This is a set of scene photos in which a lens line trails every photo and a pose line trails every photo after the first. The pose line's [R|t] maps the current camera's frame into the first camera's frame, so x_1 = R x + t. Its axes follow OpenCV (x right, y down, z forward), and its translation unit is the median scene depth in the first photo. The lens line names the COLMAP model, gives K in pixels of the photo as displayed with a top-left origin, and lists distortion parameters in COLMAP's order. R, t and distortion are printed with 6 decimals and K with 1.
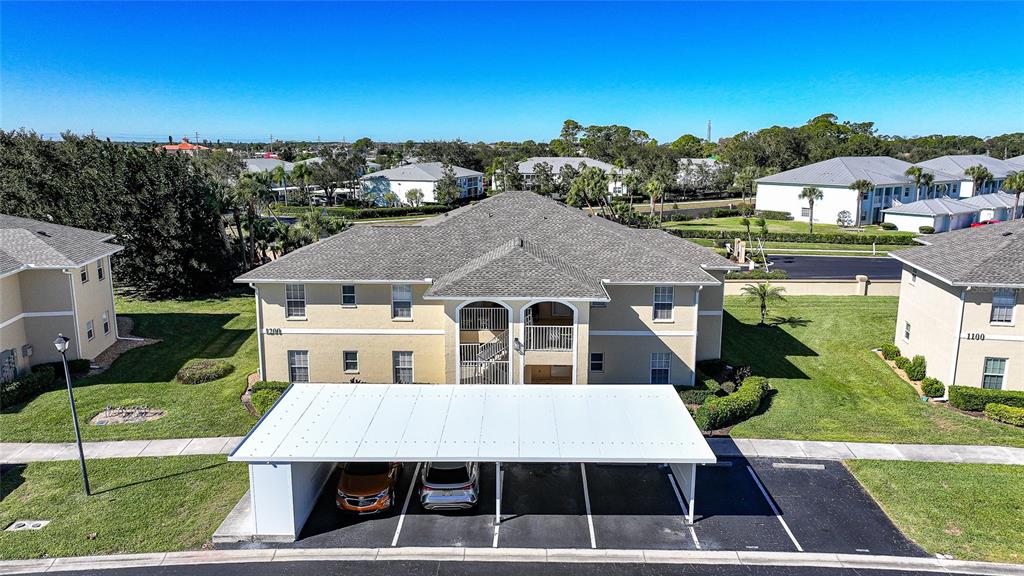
lens RADIAL K [[703.8, 0, 514.0], [0, 703.8, 288.3], [0, 0, 1]] dist [0.008842, 0.002661]
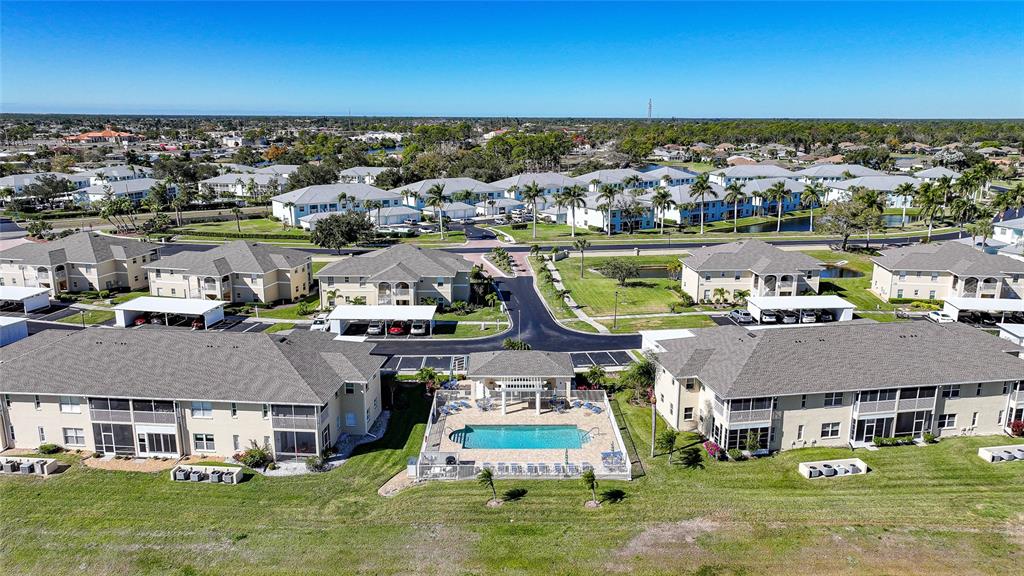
lens RADIAL K [[703.8, 0, 511.8], [0, 703.8, 289.2], [0, 0, 1]] dist [0.008842, 0.002661]
pose [[0.999790, -0.007669, 0.018989, 0.488192], [0.007048, 0.999445, 0.032558, -0.052082], [-0.019228, -0.032417, 0.999289, -2.353621]]
